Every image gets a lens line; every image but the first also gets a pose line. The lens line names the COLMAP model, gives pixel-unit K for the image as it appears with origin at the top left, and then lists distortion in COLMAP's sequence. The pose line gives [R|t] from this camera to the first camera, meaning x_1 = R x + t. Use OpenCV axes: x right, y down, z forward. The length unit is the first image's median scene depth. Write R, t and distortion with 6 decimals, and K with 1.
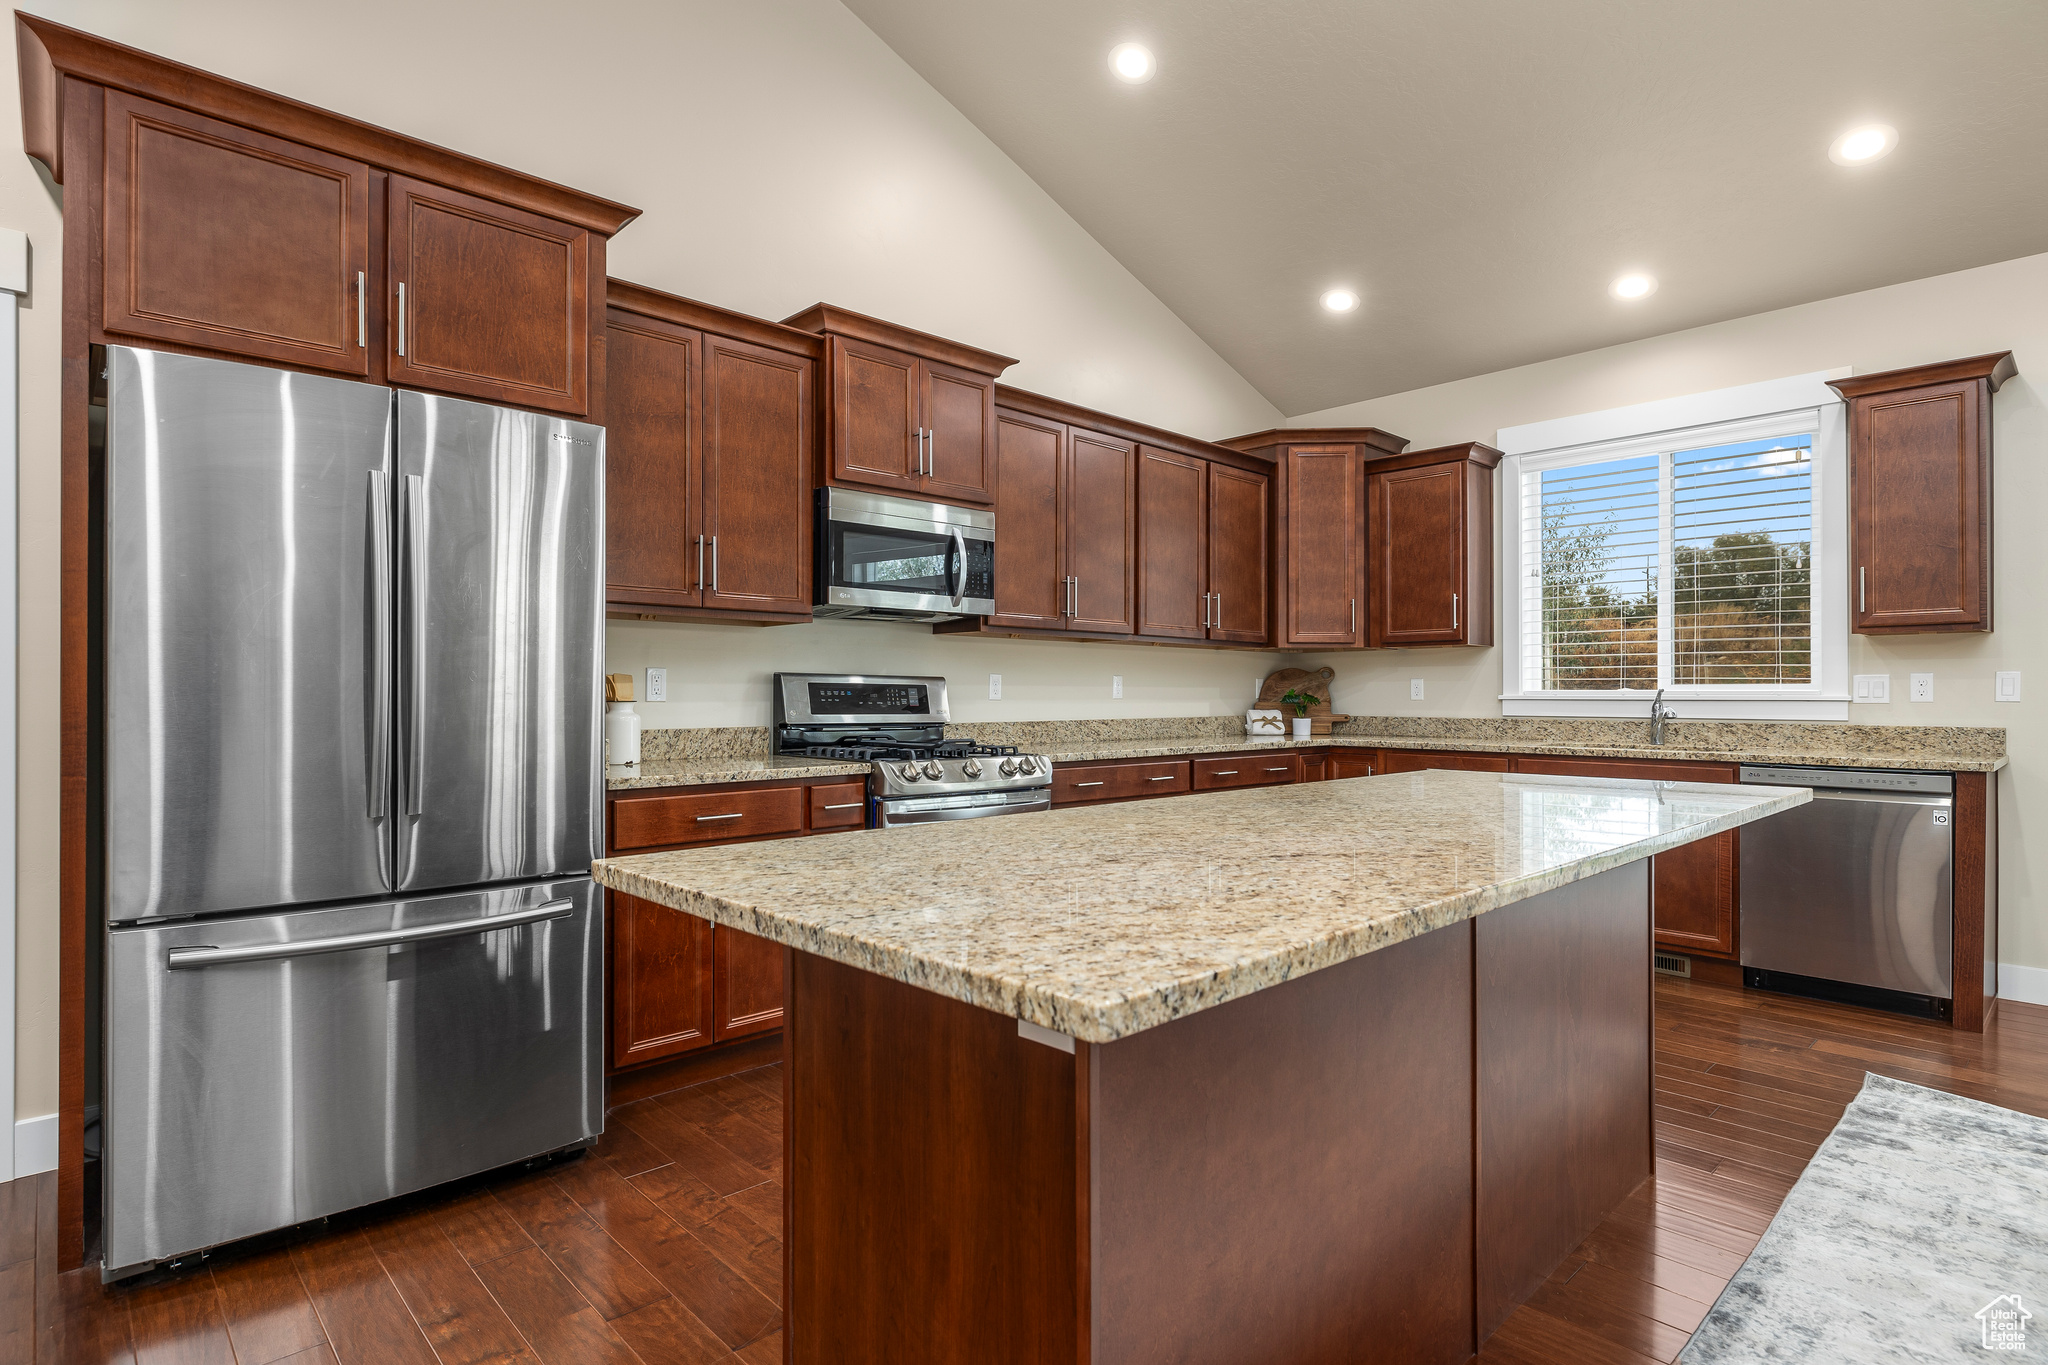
lens RADIAL K [[1044.3, 0, 1024.0], [0, 1044.3, 682.5], [0, 0, 1]] dist [0.003895, 0.000252]
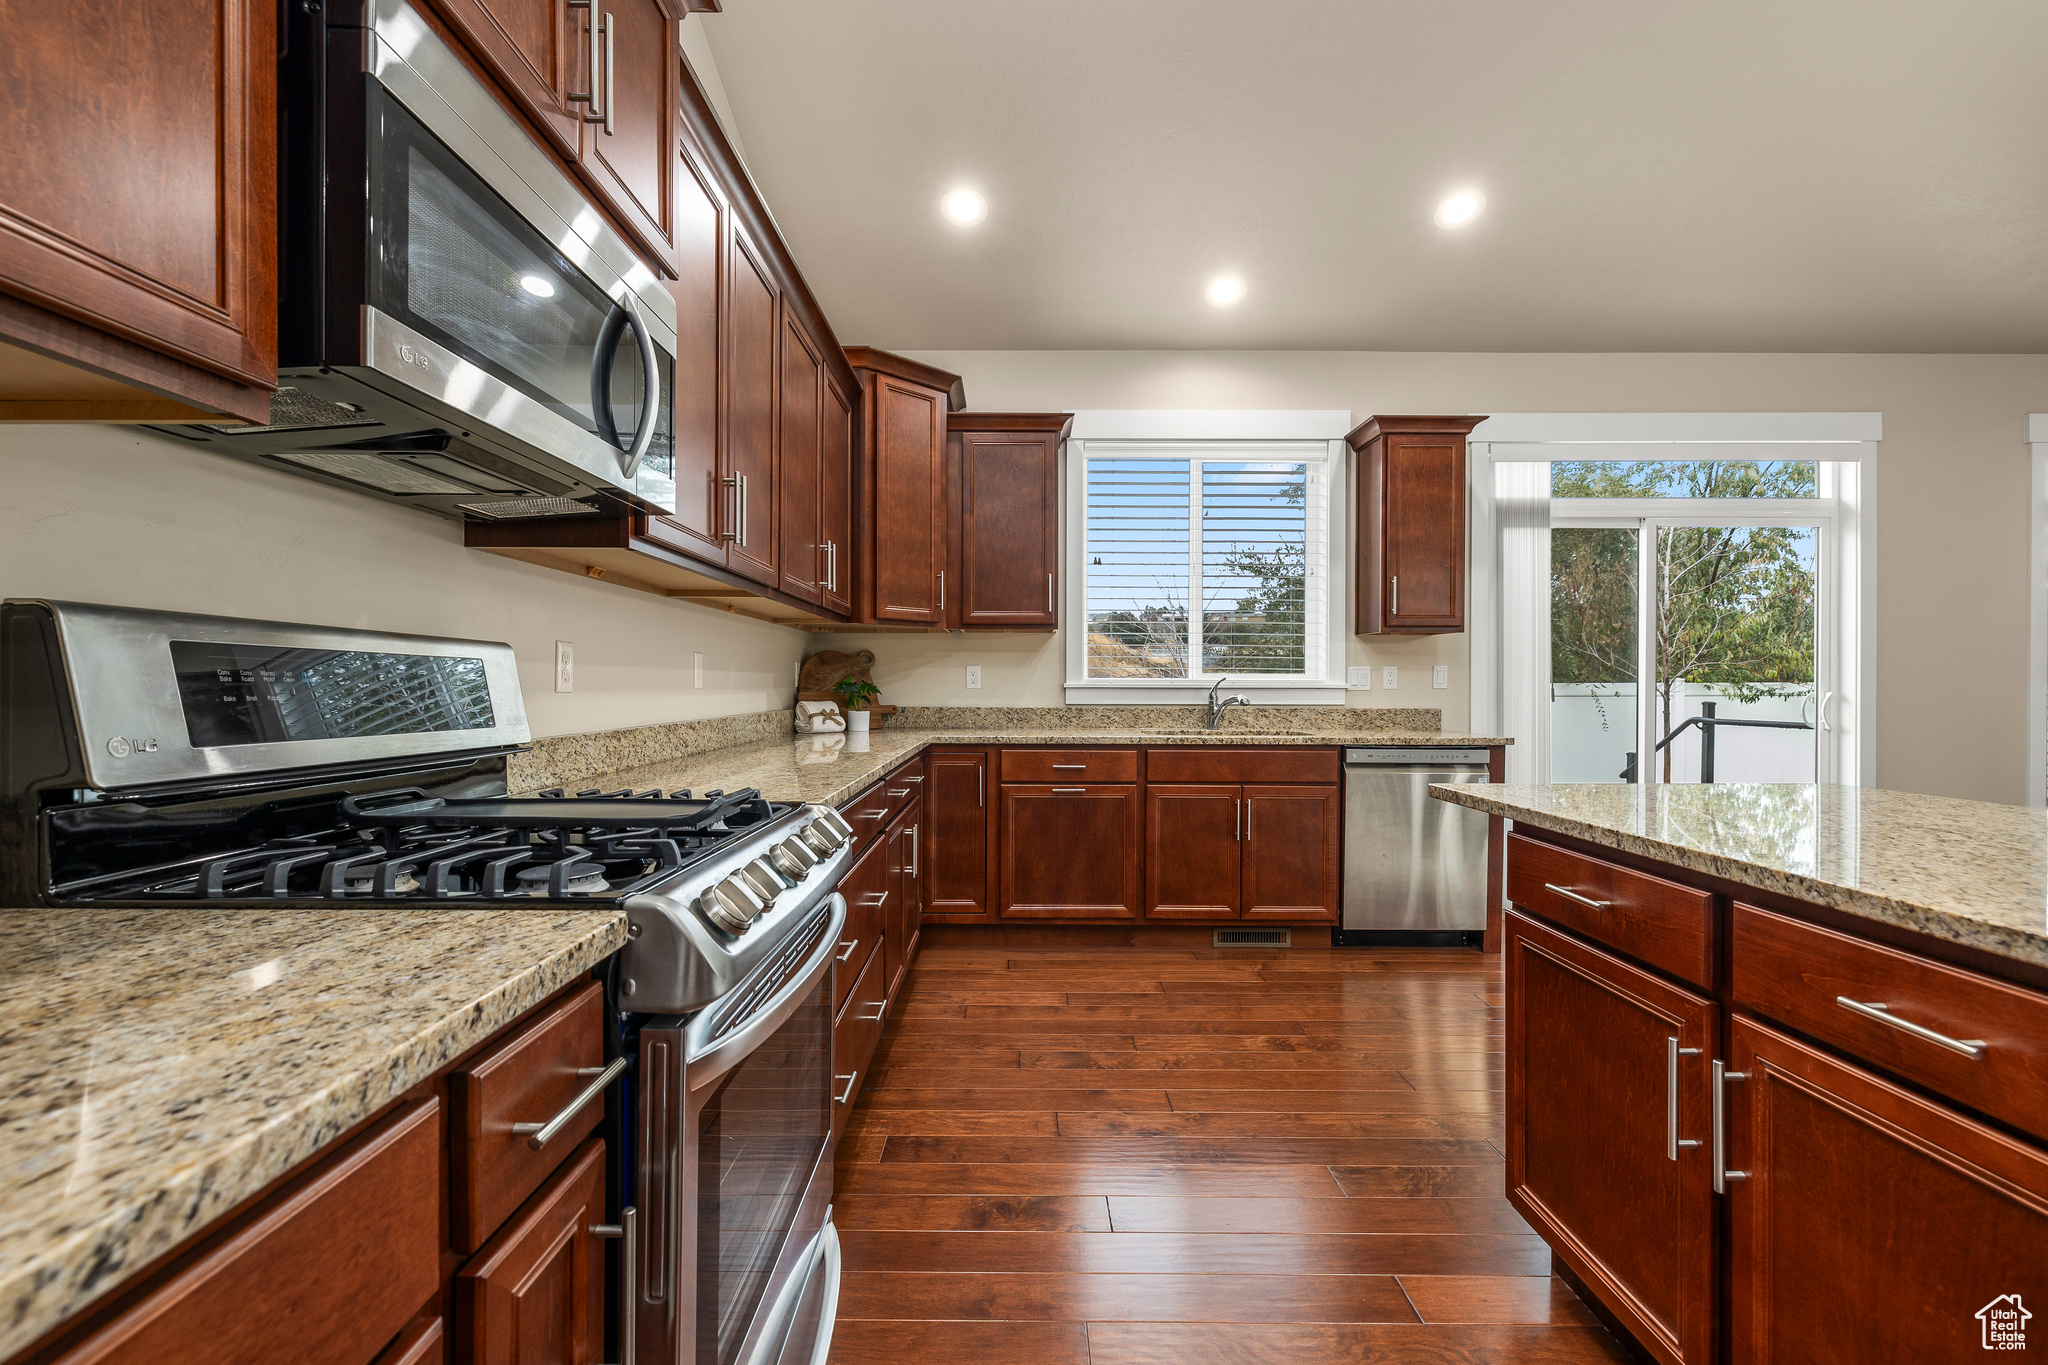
lens RADIAL K [[869.1, 0, 1024.0], [0, 869.1, 682.5], [0, 0, 1]] dist [0.000622, 0.000030]
pose [[0.689397, 0.001134, 0.724383, -0.195106], [-0.010112, 0.999916, 0.008058, 0.006668], [-0.724313, -0.012880, 0.689351, 0.581195]]
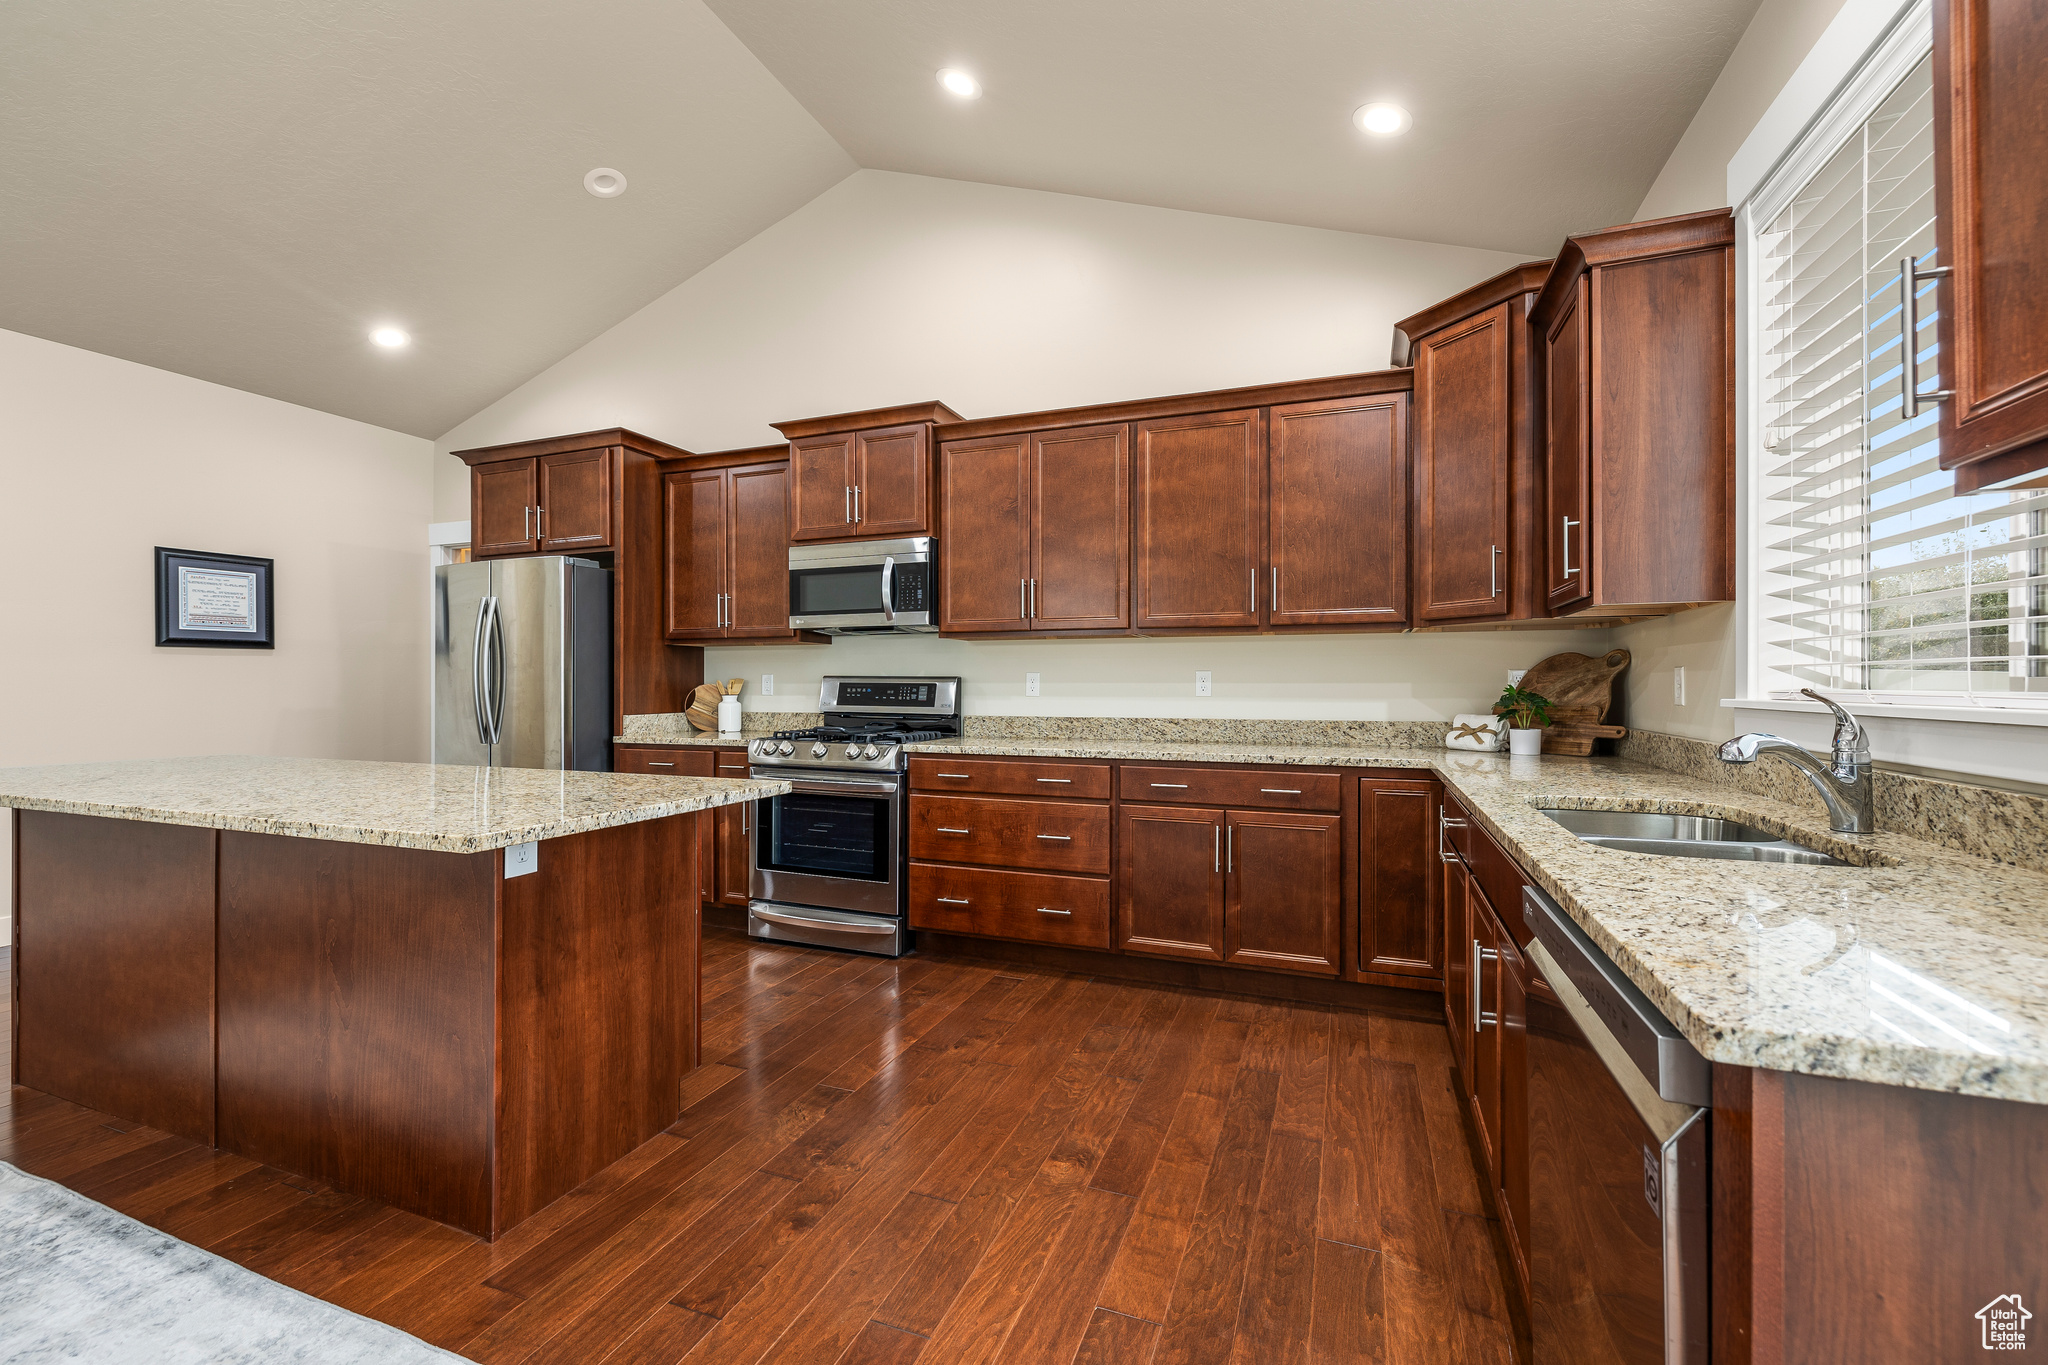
lens RADIAL K [[869.1, 0, 1024.0], [0, 869.1, 682.5], [0, 0, 1]] dist [0.000622, 0.000030]
pose [[0.427516, -0.000758, -0.904007, 0.853797], [0.011359, 0.999925, 0.004533, -0.002191], [0.903936, -0.012207, 0.427493, 0.645331]]
